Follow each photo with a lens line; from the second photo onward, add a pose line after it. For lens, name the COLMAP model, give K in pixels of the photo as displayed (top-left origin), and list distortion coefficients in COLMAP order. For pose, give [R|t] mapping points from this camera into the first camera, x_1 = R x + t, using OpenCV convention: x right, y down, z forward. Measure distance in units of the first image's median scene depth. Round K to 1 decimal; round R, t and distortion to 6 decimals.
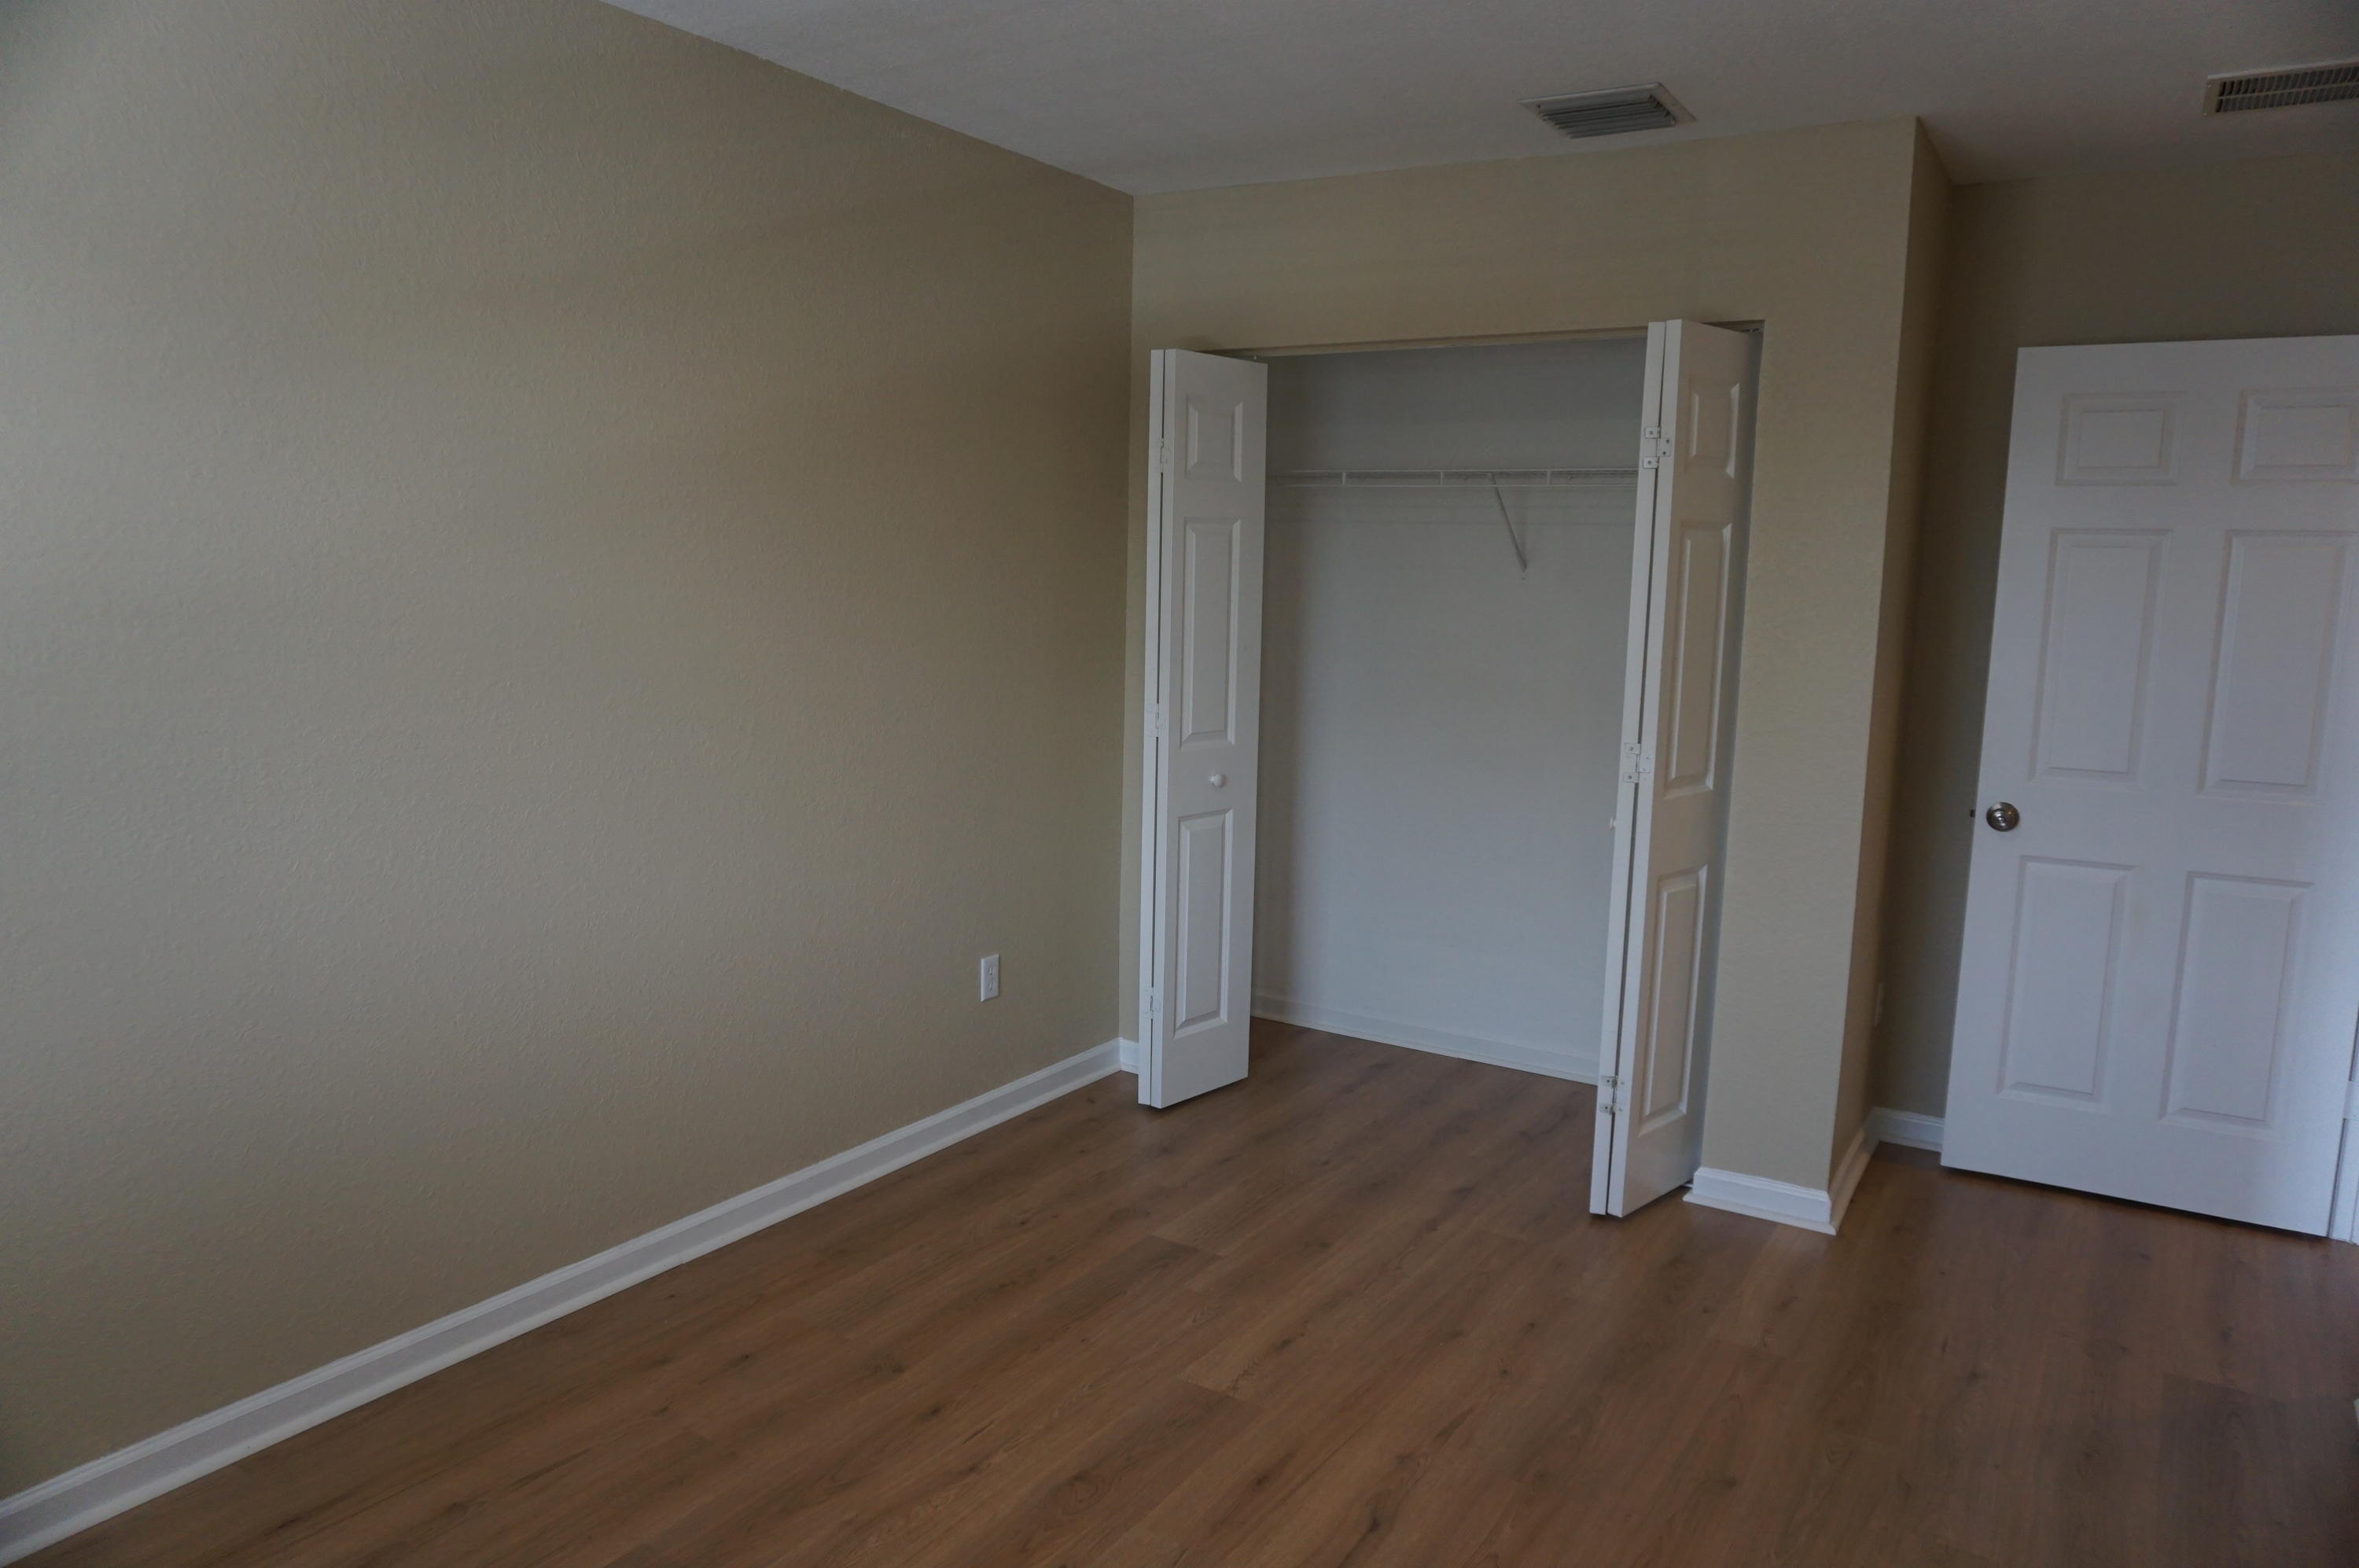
lens RADIAL K [[1581.7, 0, 1177.5], [0, 1581.7, 781.8], [0, 0, 1]] dist [-0.041666, 0.012941]
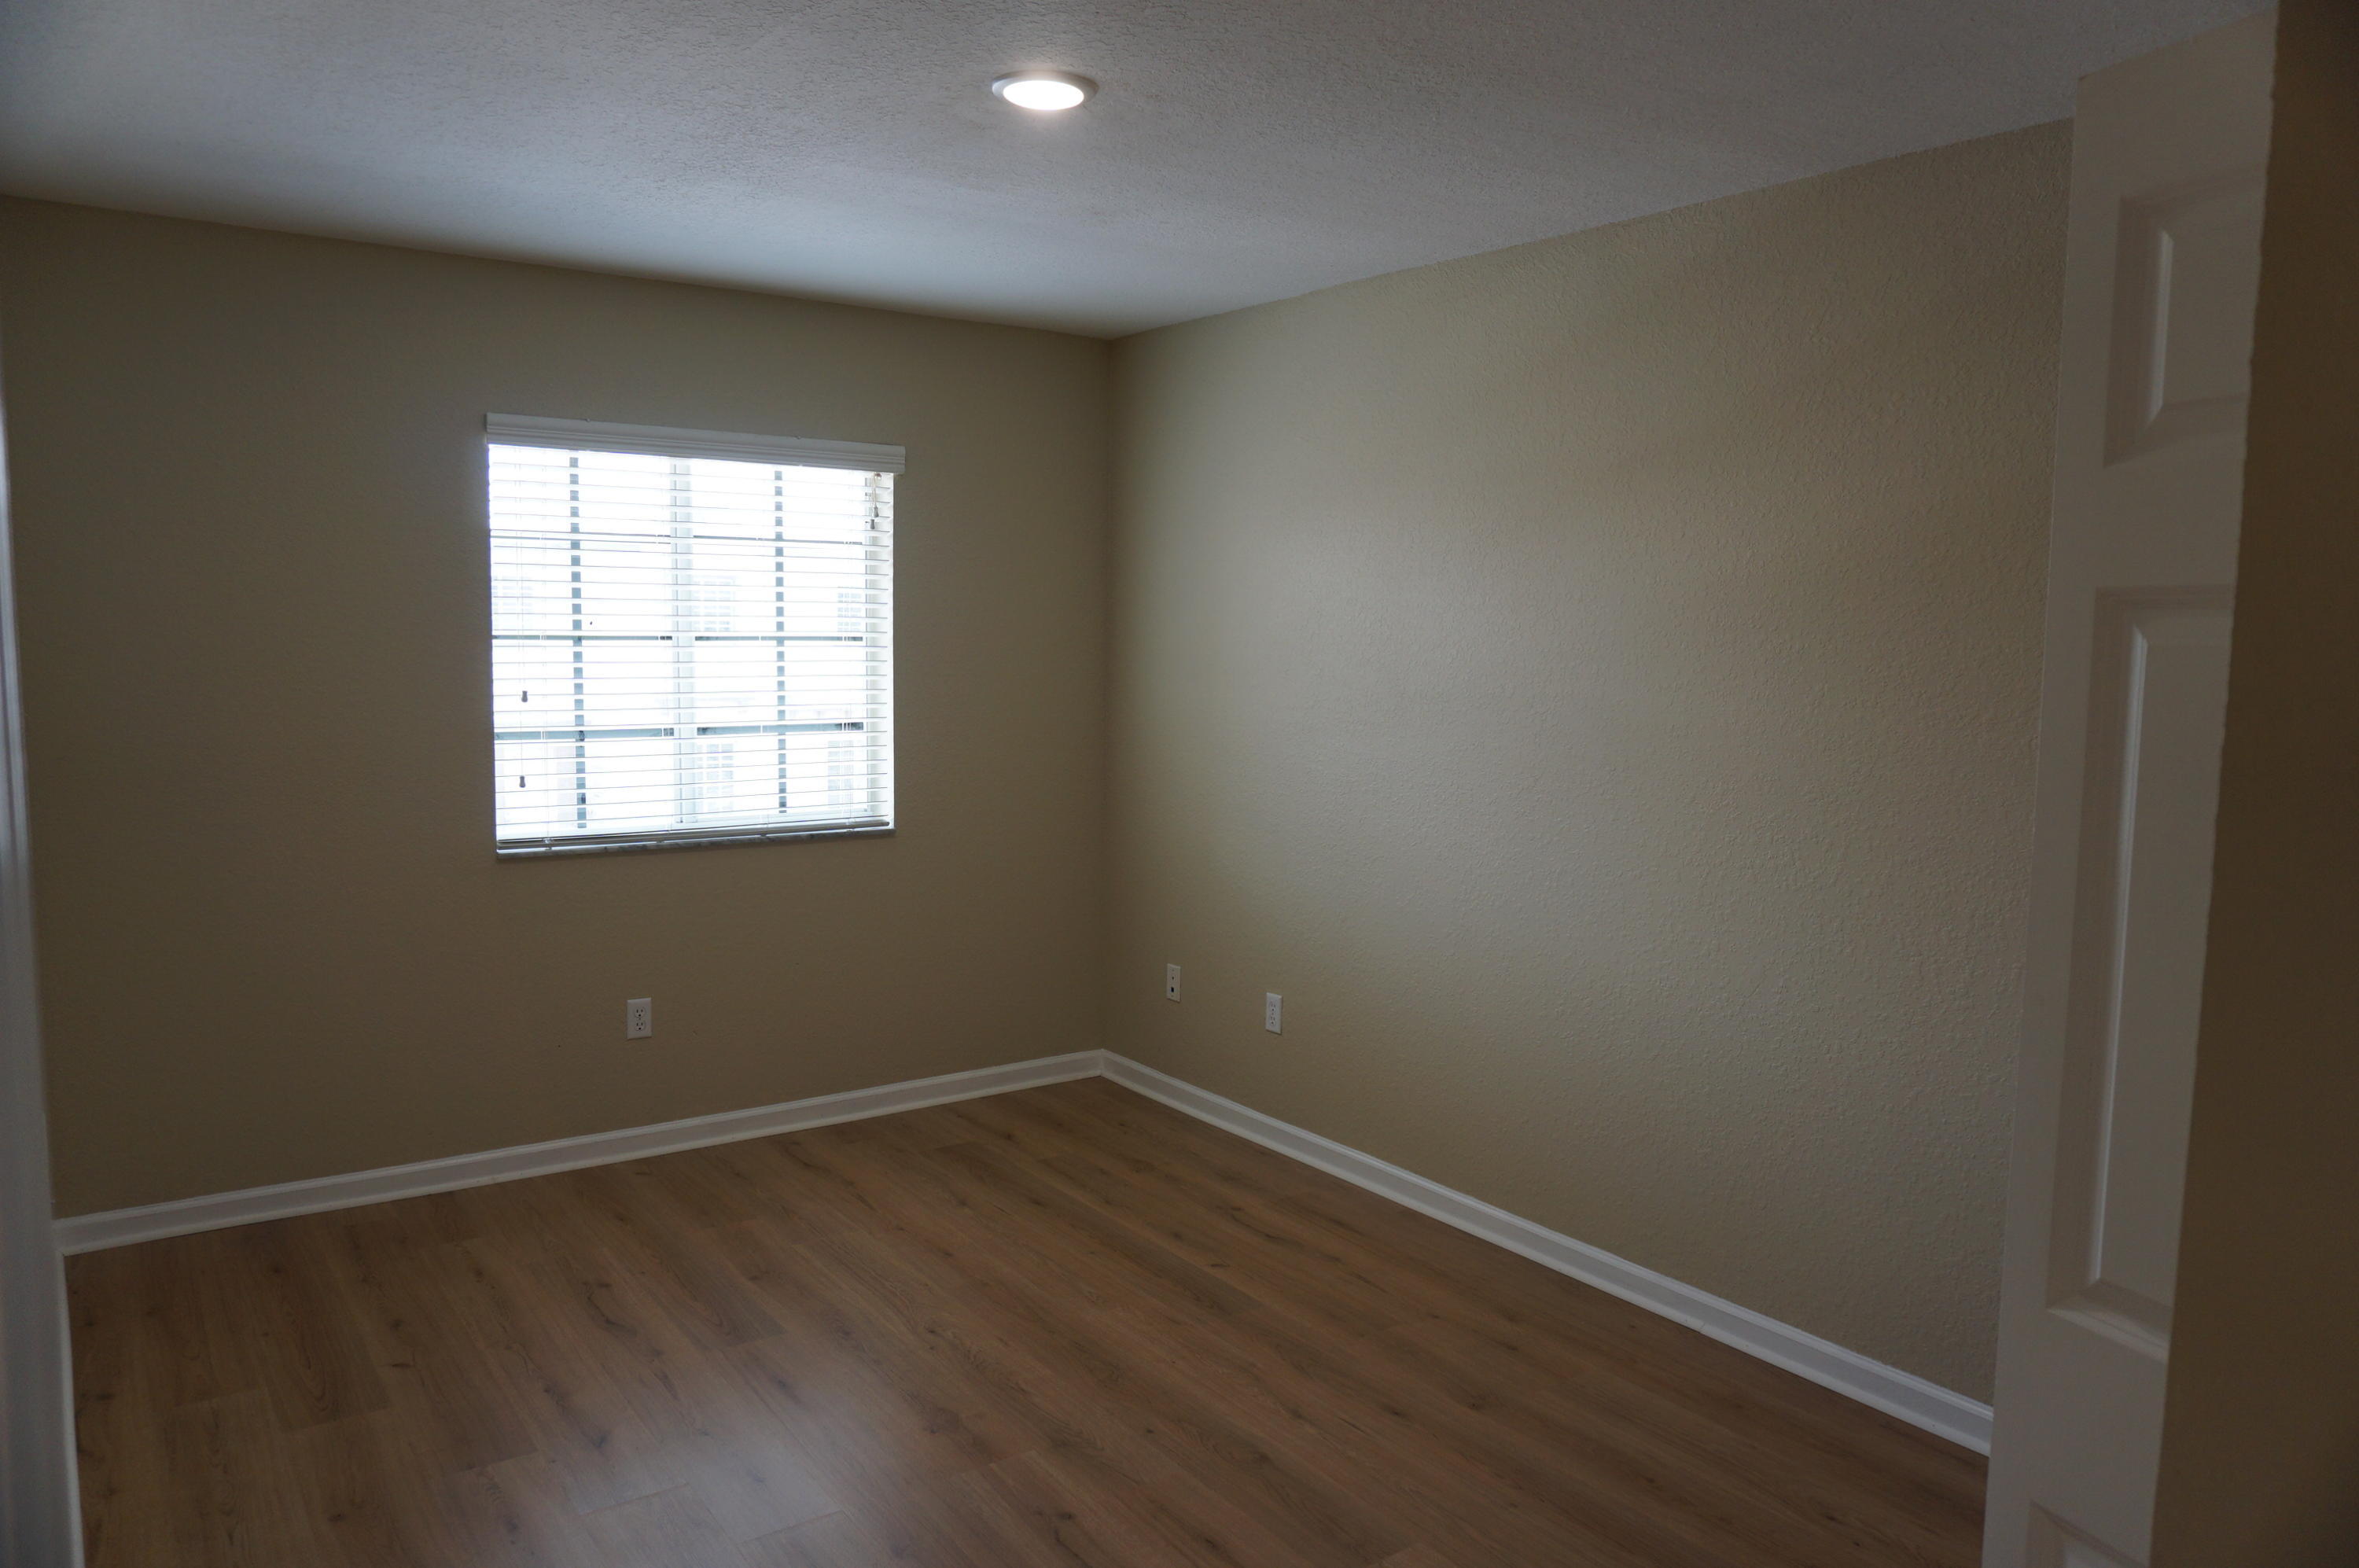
lens RADIAL K [[1581.7, 0, 1176.5], [0, 1581.7, 786.3], [0, 0, 1]] dist [-0.041666, 0.012941]
pose [[-0.394697, 0.064430, -0.916550, 1.003759], [-0.126077, 0.984305, 0.123485, -0.188676], [0.910120, 0.164295, -0.380379, 1.297981]]
